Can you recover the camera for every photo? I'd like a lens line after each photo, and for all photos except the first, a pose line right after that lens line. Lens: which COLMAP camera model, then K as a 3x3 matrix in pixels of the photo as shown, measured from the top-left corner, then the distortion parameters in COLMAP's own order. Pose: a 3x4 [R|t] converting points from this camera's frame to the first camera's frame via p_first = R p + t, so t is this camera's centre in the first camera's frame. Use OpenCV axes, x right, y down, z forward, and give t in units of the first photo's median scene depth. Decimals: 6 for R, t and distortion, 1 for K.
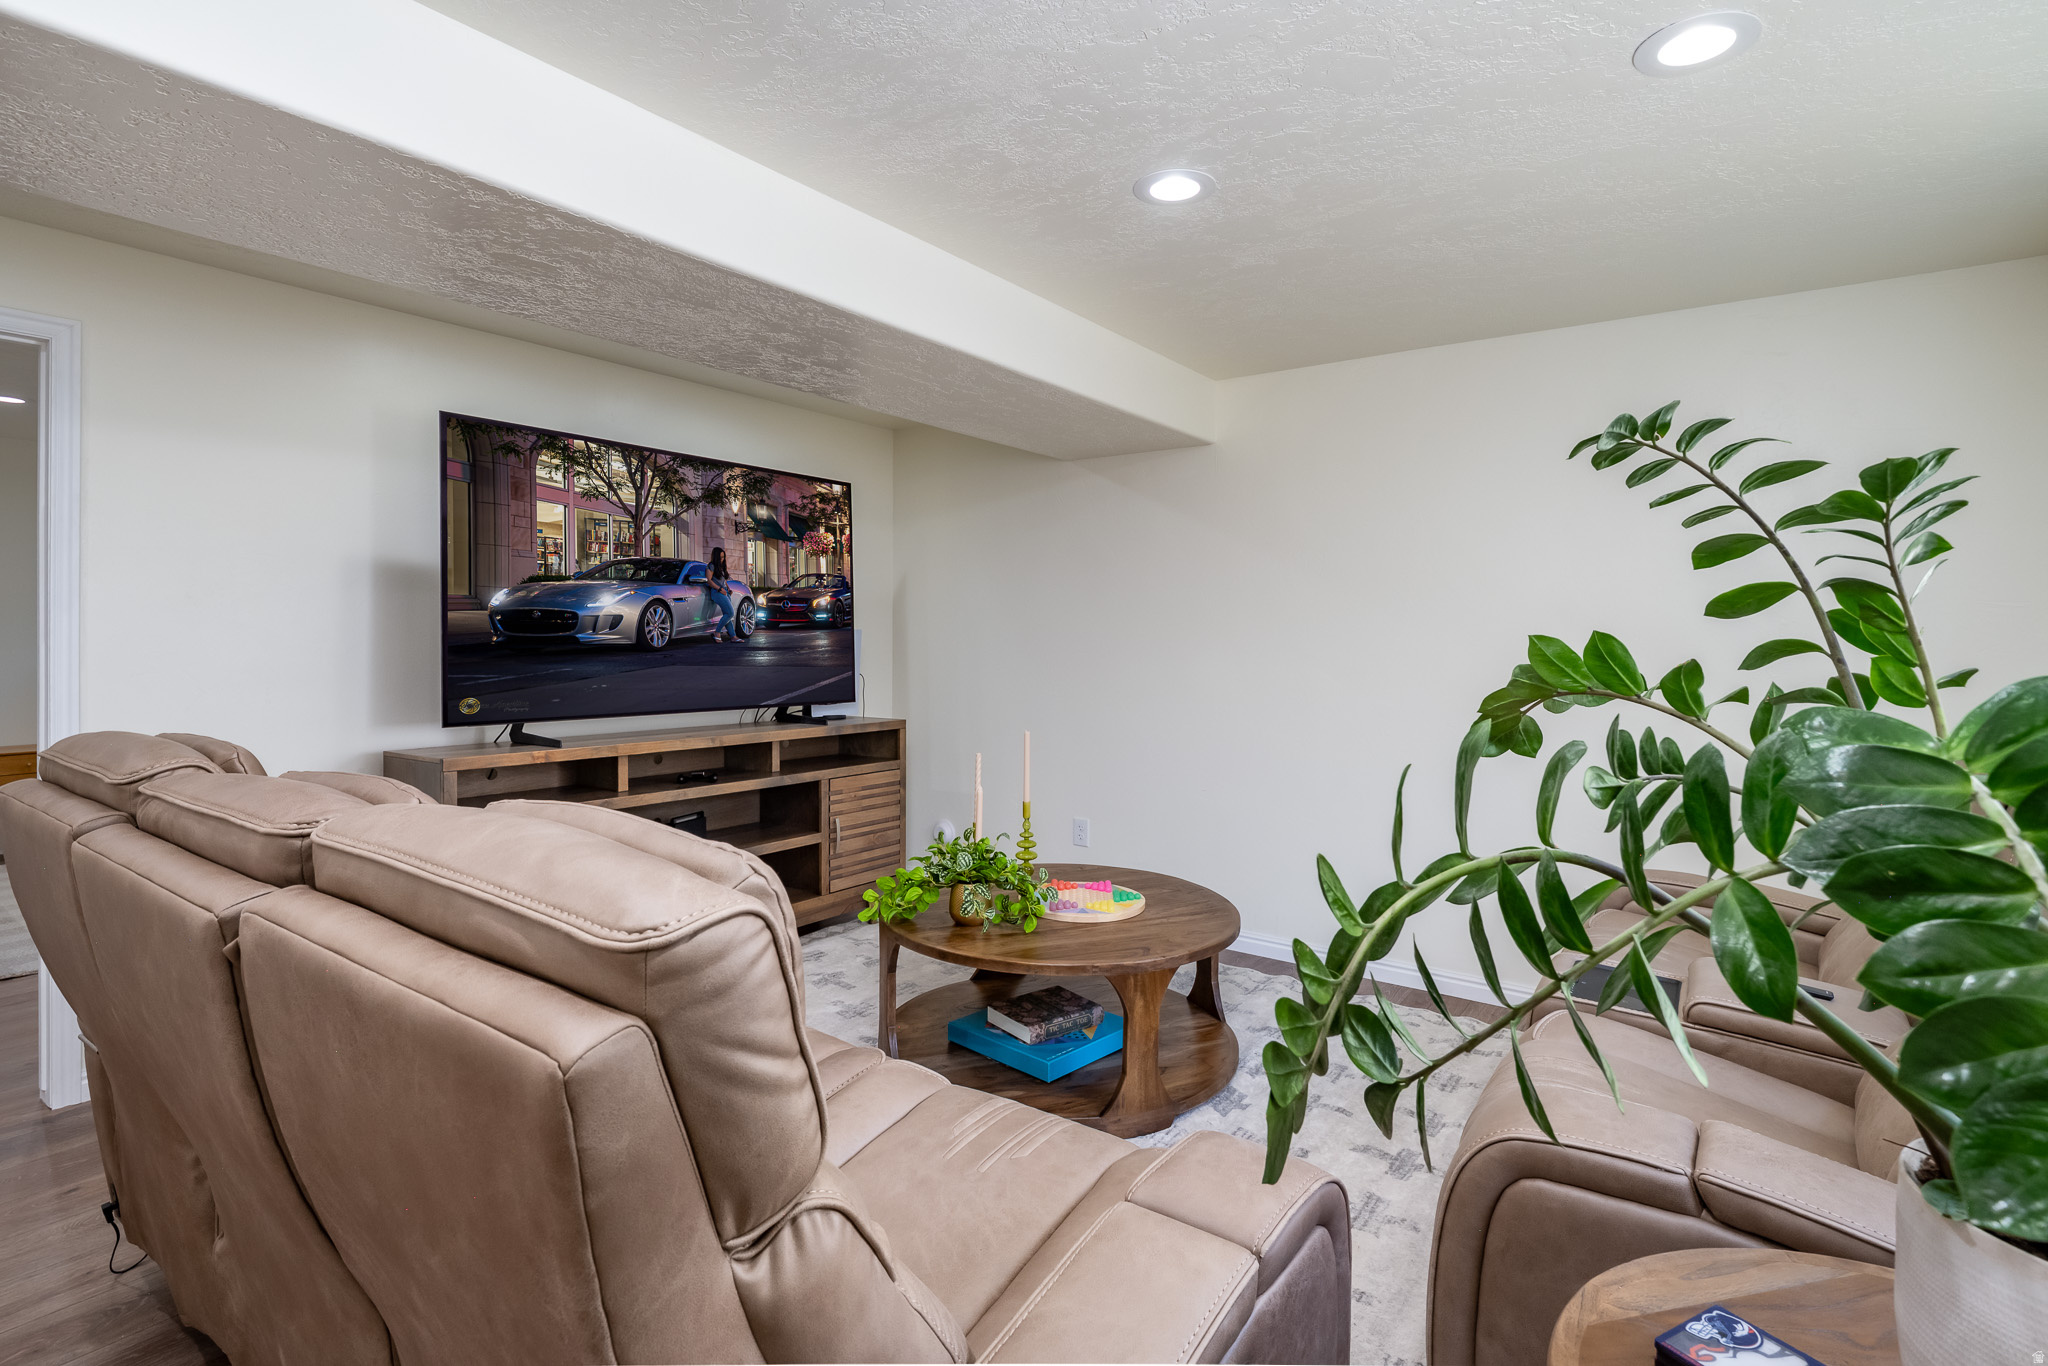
lens RADIAL K [[998.5, 0, 1030.3], [0, 998.5, 619.6], [0, 0, 1]] dist [-0.001204, 0.000012]
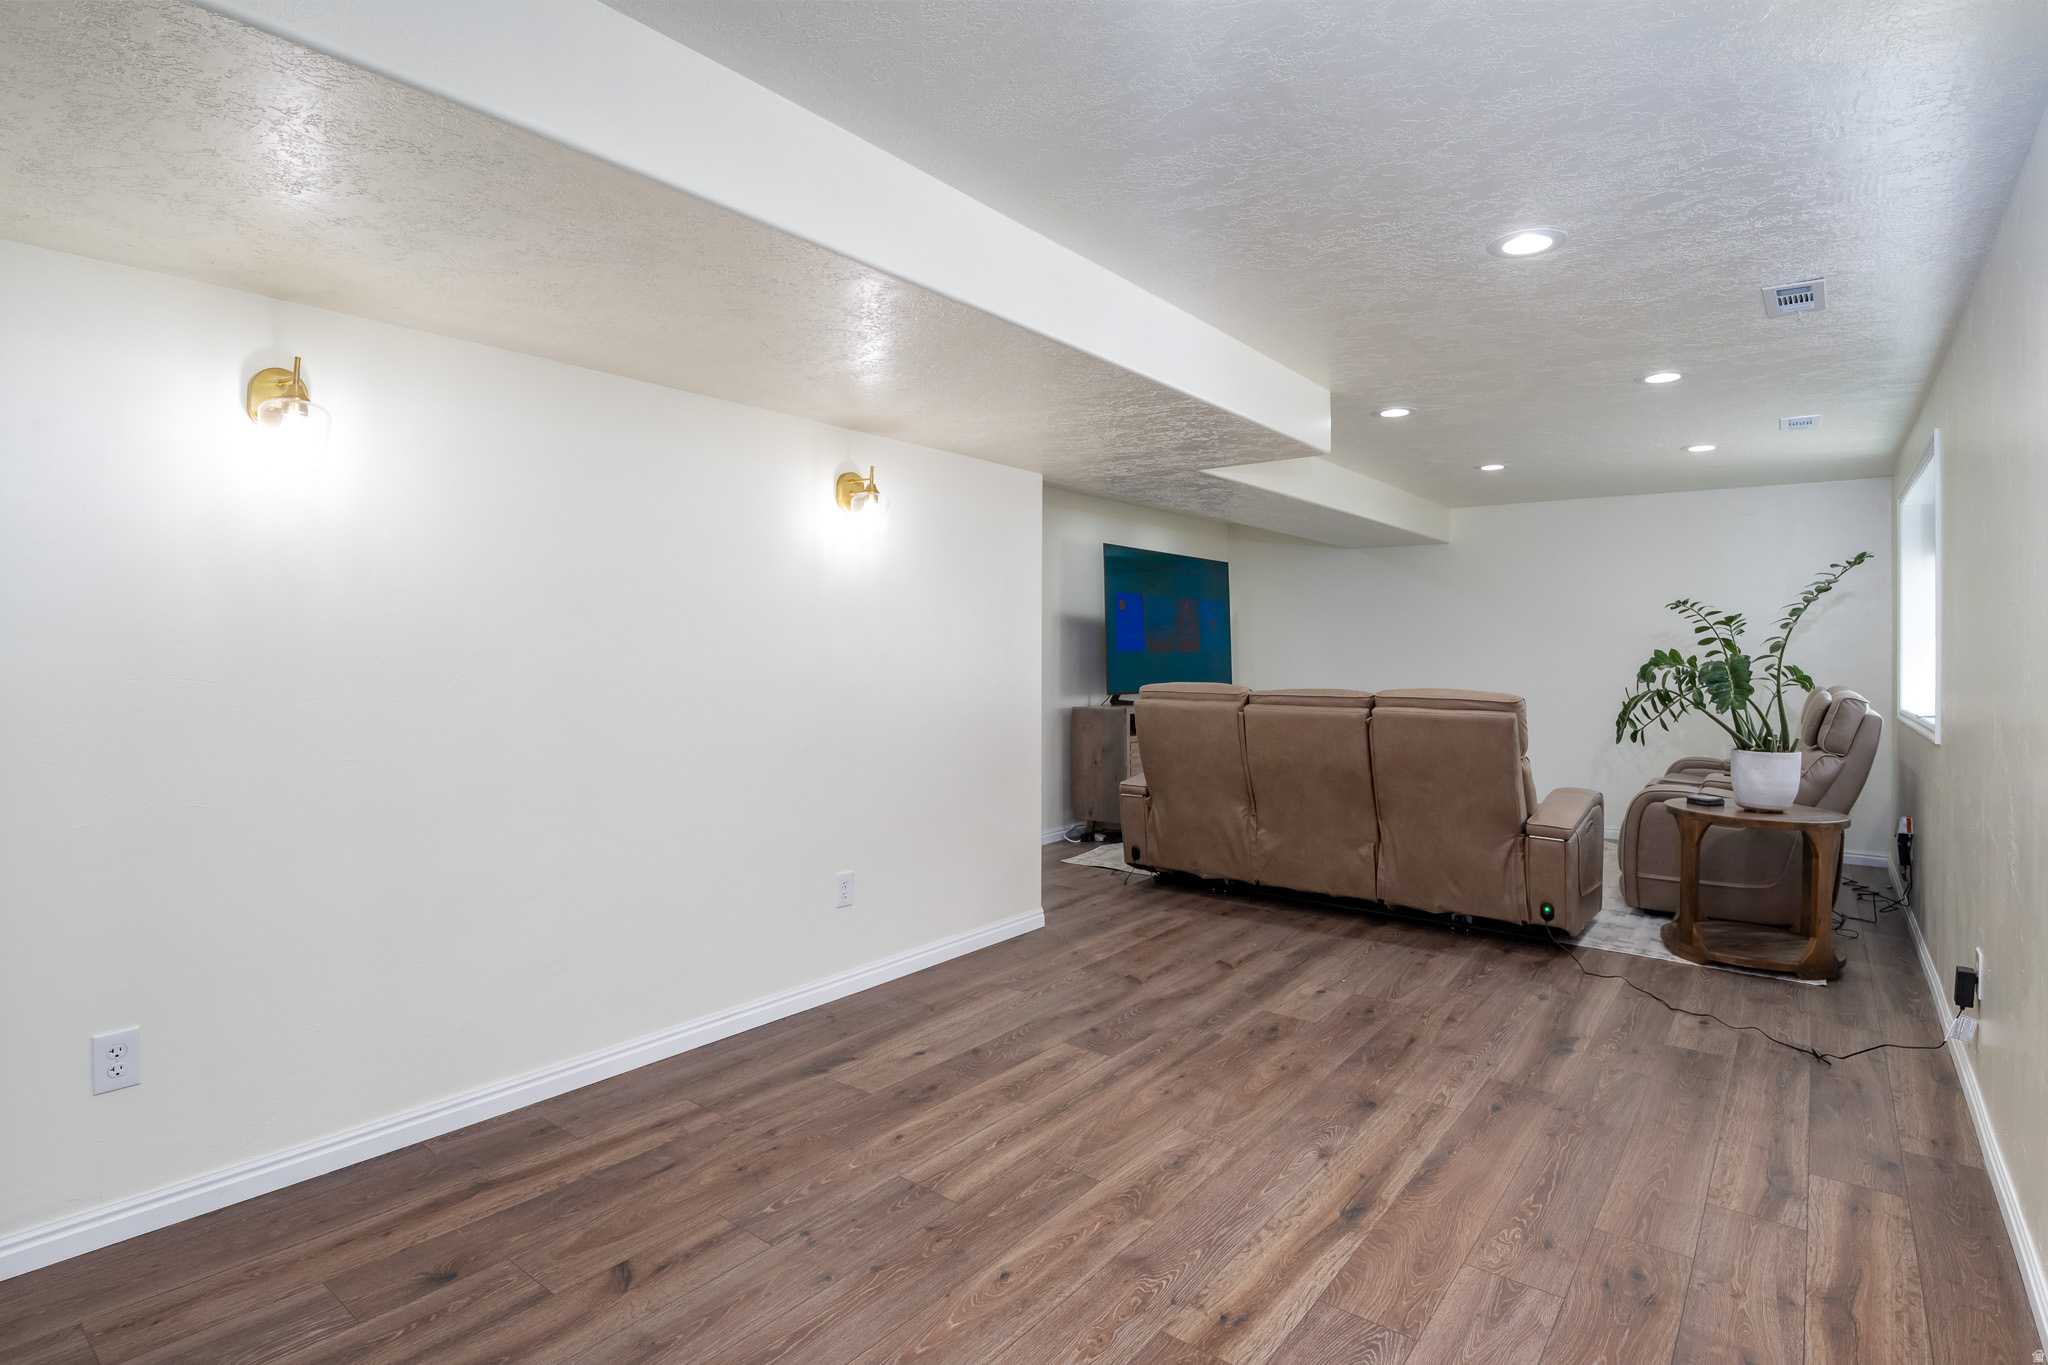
lens RADIAL K [[1002.5, 0, 1036.3], [0, 1002.5, 632.2], [0, 0, 1]] dist [-0.000695, -0.011971]
pose [[0.999489, -0.007274, -0.031137, -2.069880], [0.007300, 0.999973, 0.000715, -0.083881], [0.031131, -0.000942, 0.999515, -3.453535]]
